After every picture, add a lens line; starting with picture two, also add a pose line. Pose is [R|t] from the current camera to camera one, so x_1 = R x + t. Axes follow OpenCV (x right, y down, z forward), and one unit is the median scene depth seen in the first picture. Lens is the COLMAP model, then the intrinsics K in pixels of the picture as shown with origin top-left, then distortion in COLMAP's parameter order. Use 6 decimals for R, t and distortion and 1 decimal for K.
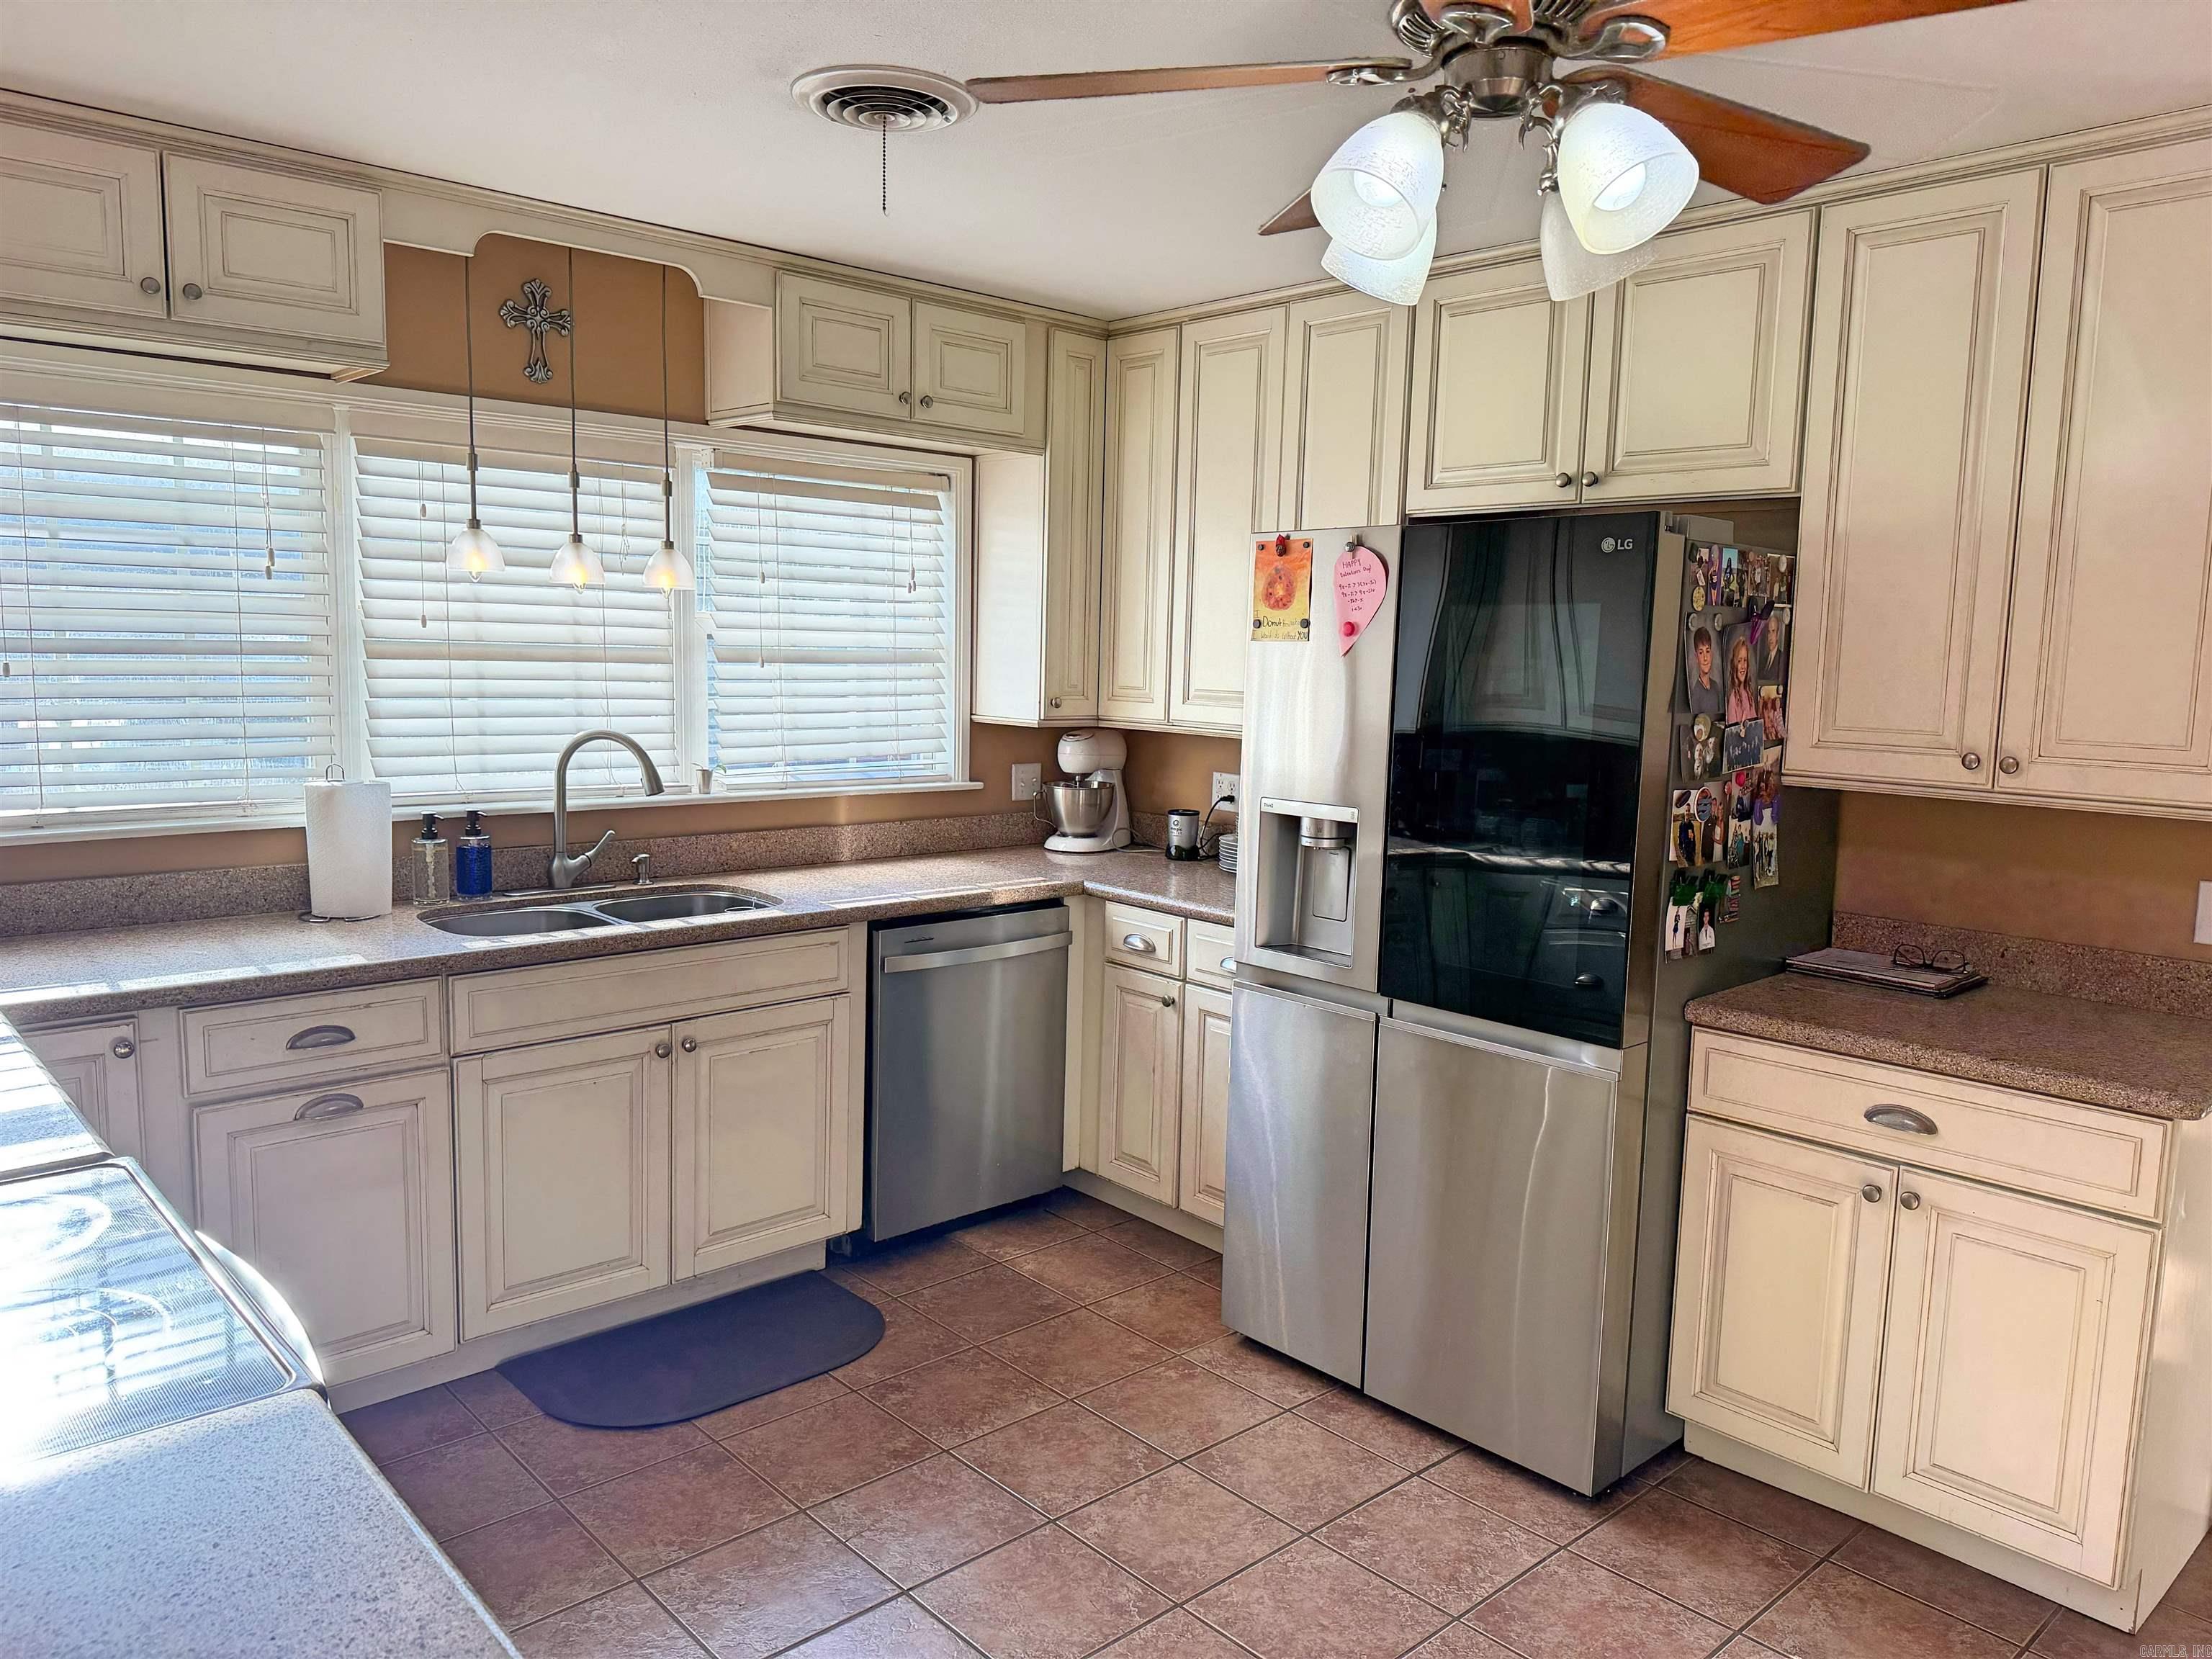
lens RADIAL K [[1544.2, 0, 1106.4], [0, 1544.2, 826.1], [0, 0, 1]] dist [0.006035, -0.007093]
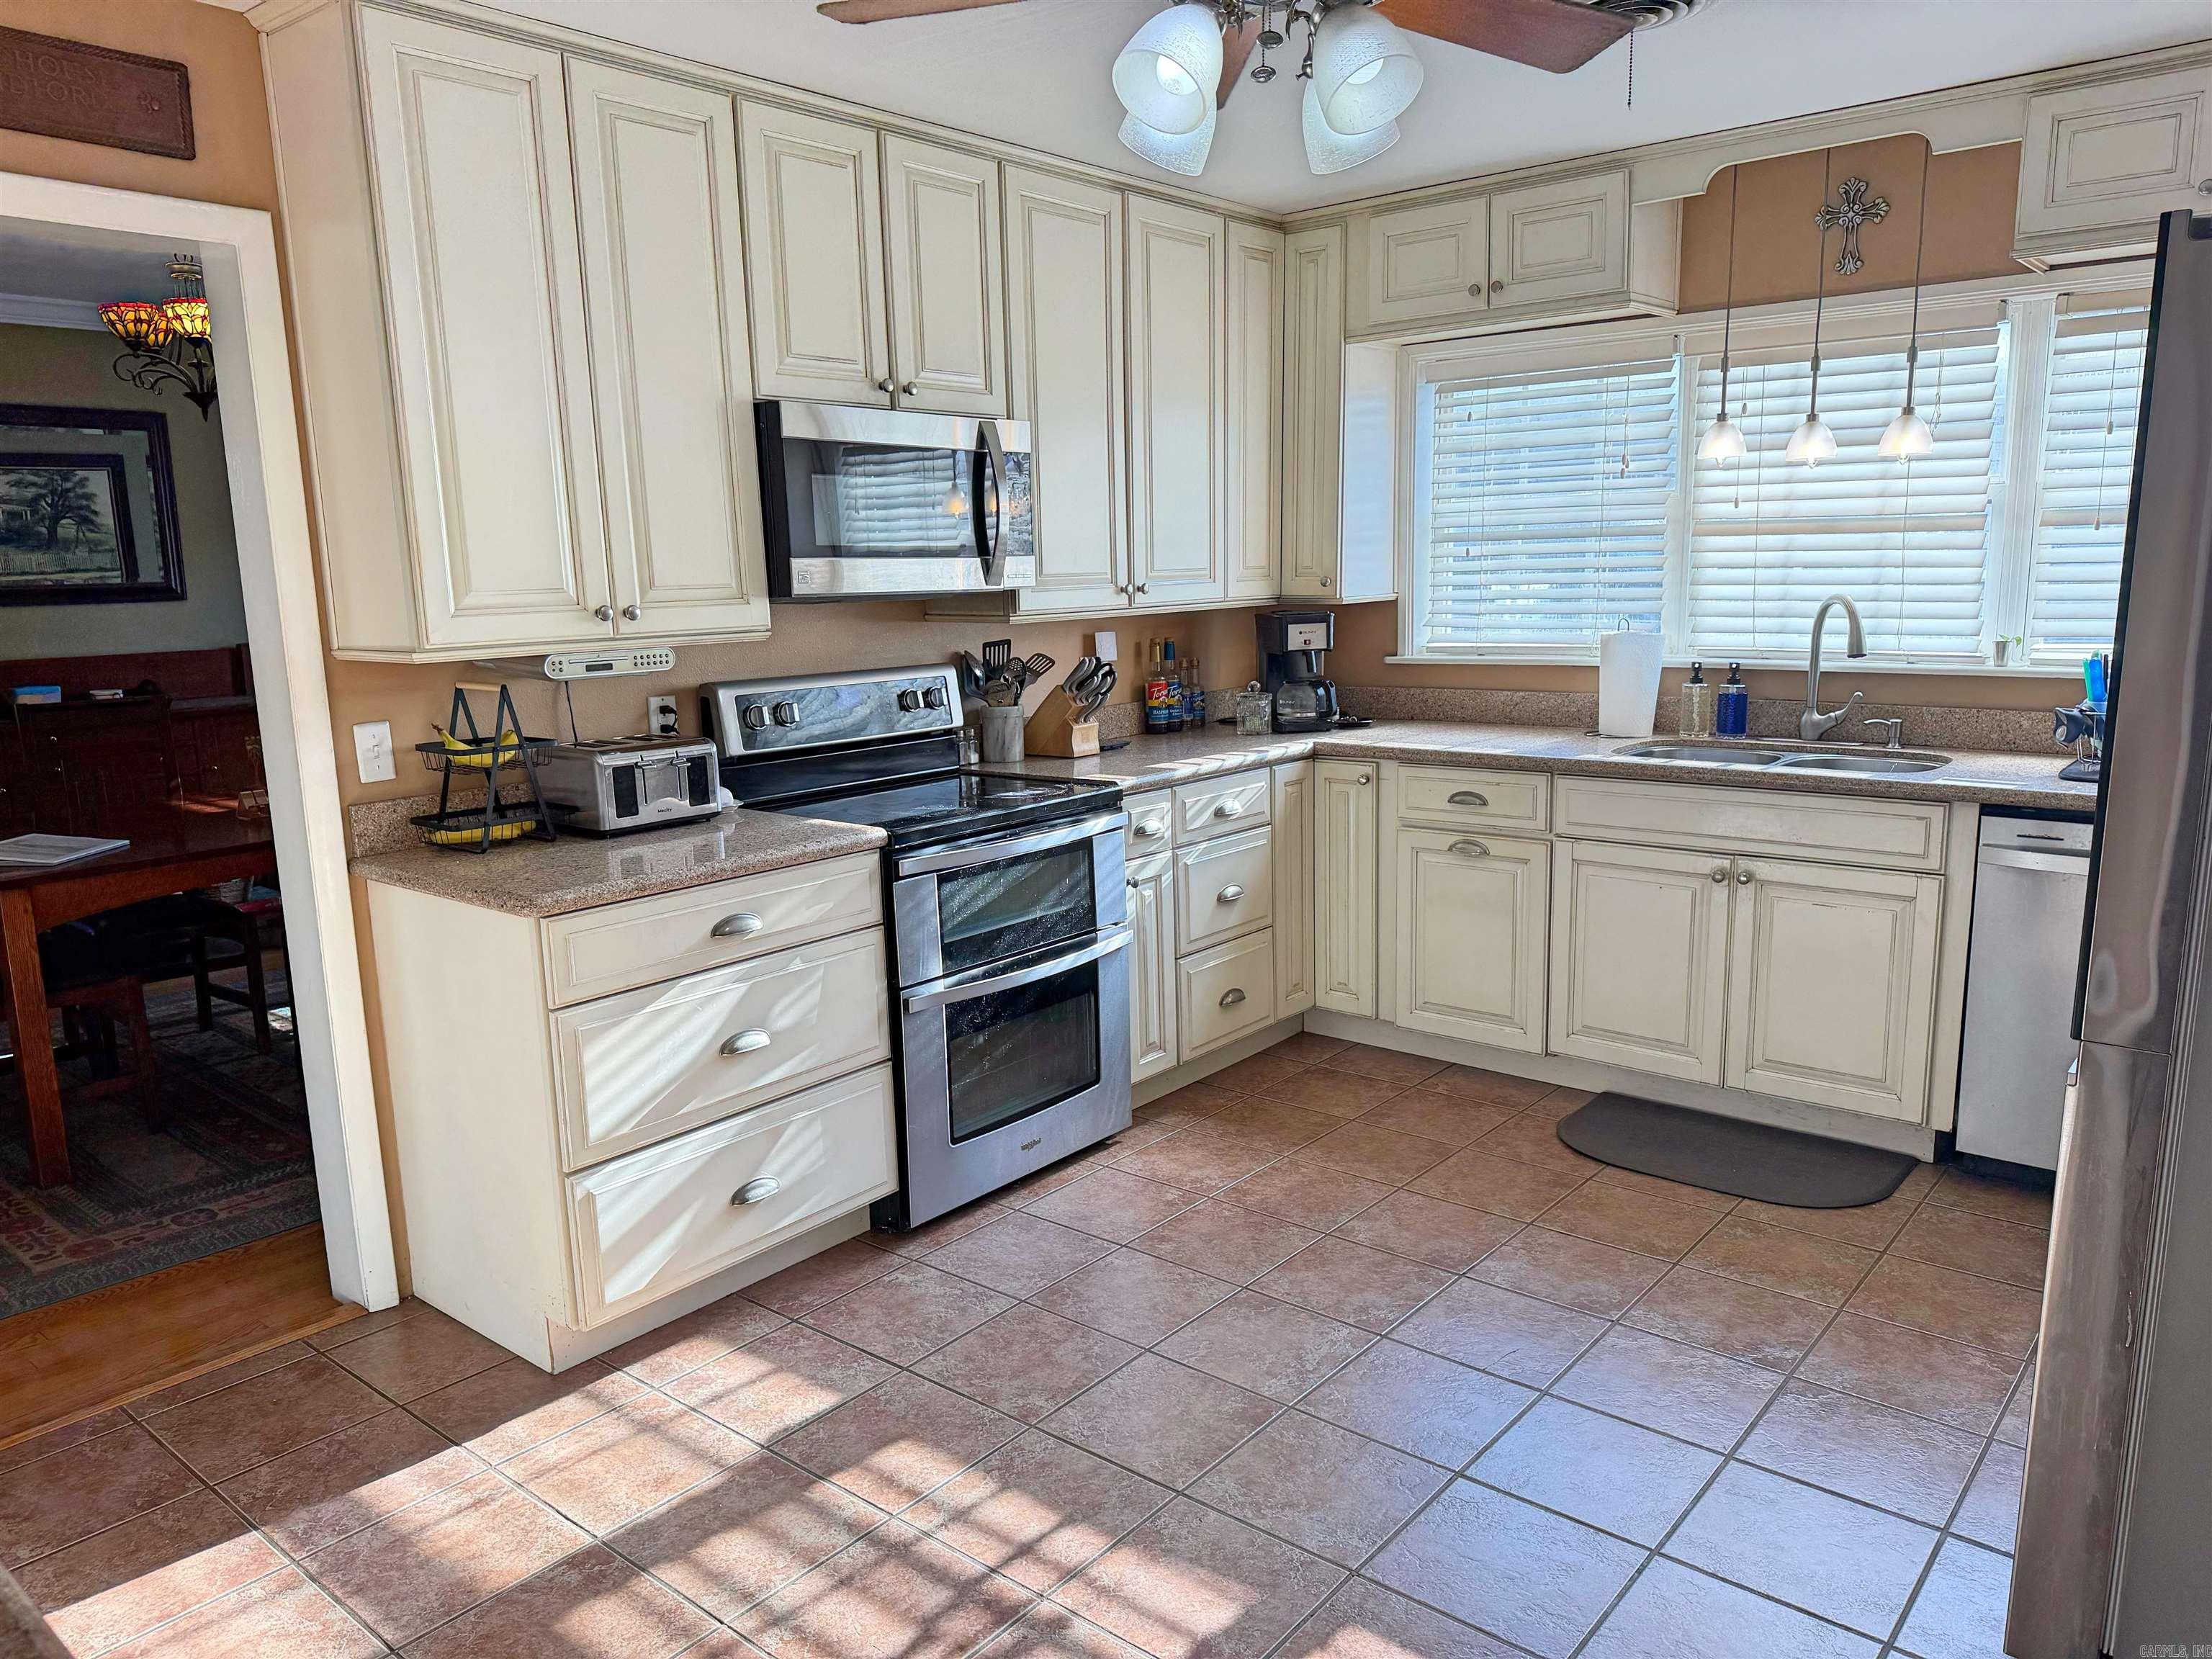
lens RADIAL K [[1544.2, 0, 1107.5], [0, 1544.2, 838.5], [0, 0, 1]] dist [0.006035, -0.007093]
pose [[0.132520, 0.152693, -0.979348, 0.719251], [-0.090614, 0.985791, 0.141436, -0.001799], [0.987030, 0.070000, 0.144473, 0.370623]]
